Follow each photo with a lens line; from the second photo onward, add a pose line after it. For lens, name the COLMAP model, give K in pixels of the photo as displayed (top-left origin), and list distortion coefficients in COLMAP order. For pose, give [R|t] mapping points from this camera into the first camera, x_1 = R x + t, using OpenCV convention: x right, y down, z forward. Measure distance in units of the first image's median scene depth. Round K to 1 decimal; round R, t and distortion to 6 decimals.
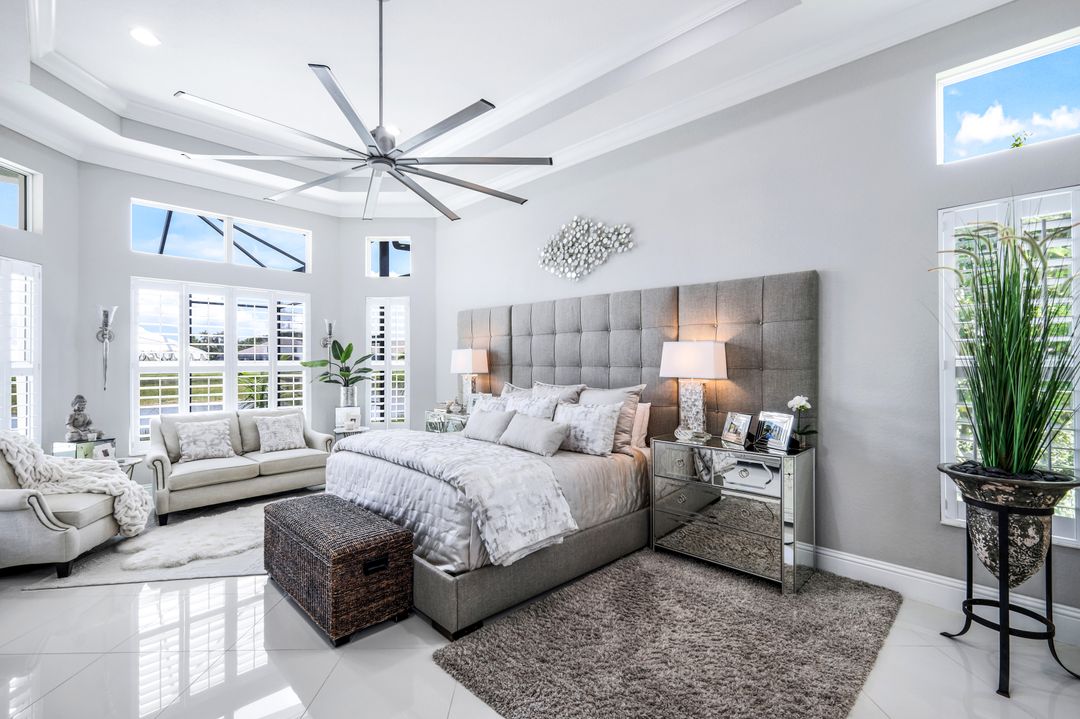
lens RADIAL K [[477.2, 0, 540.0], [0, 477.2, 359.5], [0, 0, 1]] dist [0.000755, -0.000696]
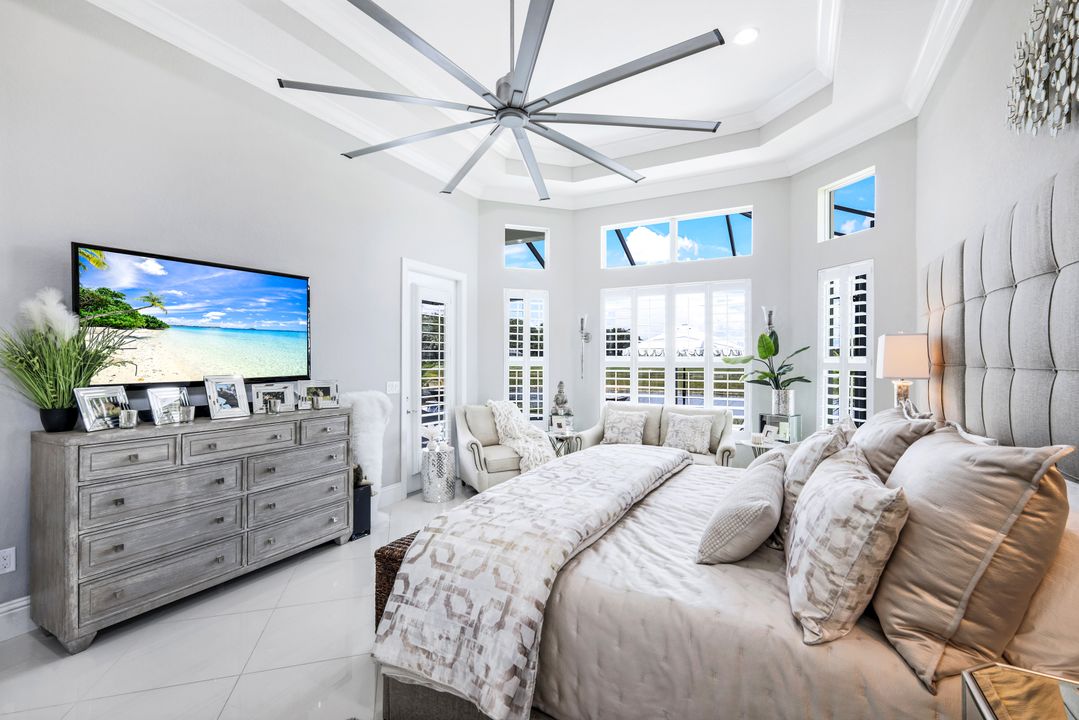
lens RADIAL K [[470.3, 0, 539.5], [0, 470.3, 360.0], [0, 0, 1]] dist [0.011851, -0.000028]
pose [[0.279672, 0.006793, -0.960071, 0.266844], [-0.001675, 0.999977, 0.006587, 0.003922], [0.960094, -0.000235, 0.279677, 0.464028]]
